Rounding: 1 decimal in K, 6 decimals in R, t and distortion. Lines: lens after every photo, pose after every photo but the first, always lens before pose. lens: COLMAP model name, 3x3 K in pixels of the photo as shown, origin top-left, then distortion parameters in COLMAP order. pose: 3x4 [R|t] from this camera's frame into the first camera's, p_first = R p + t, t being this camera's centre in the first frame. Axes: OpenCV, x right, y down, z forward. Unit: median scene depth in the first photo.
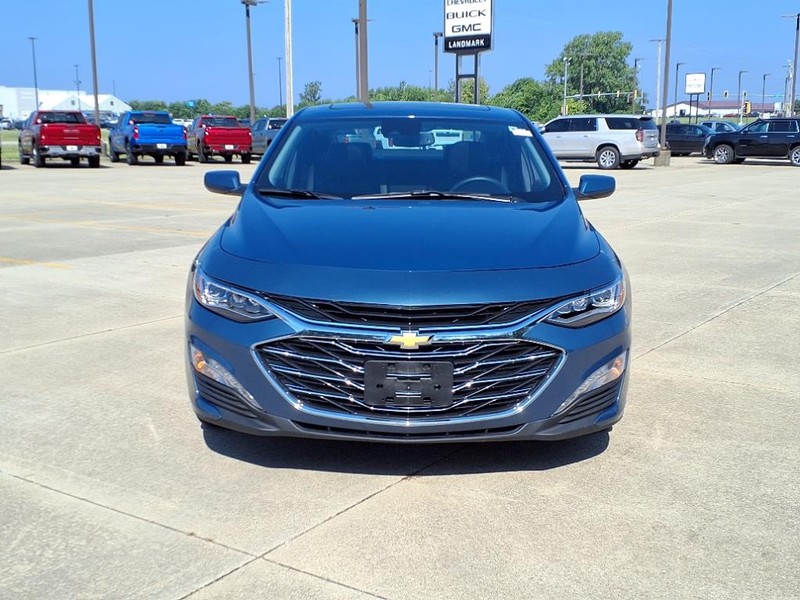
lens RADIAL K [[951.5, 0, 400.6], [0, 951.5, 326.1], [0, 0, 1]] dist [0.218128, -0.631803]
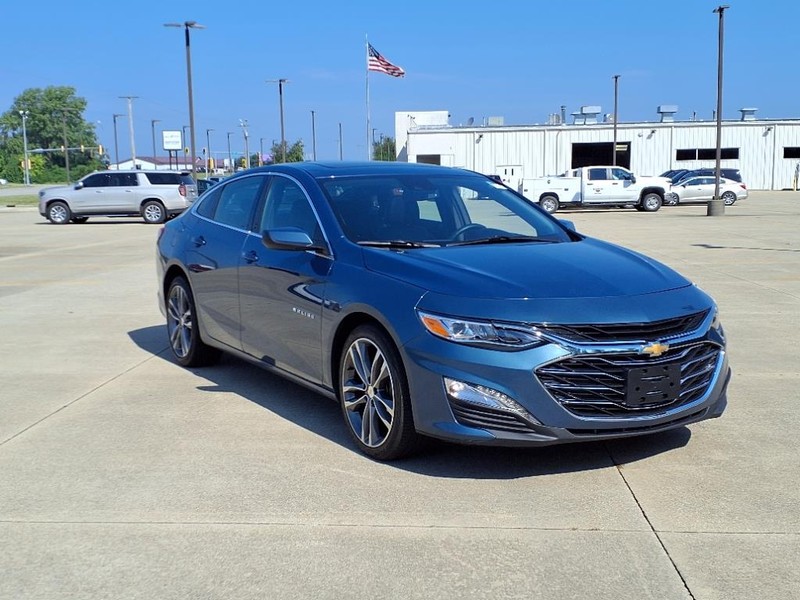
lens RADIAL K [[951.5, 0, 400.6], [0, 951.5, 326.1], [0, 0, 1]] dist [0.218128, -0.631803]
pose [[0.863439, -0.089235, 0.496498, -0.761594], [0.116252, 0.992937, -0.023709, -0.020345], [-0.490875, 0.078190, 0.867714, 0.055874]]
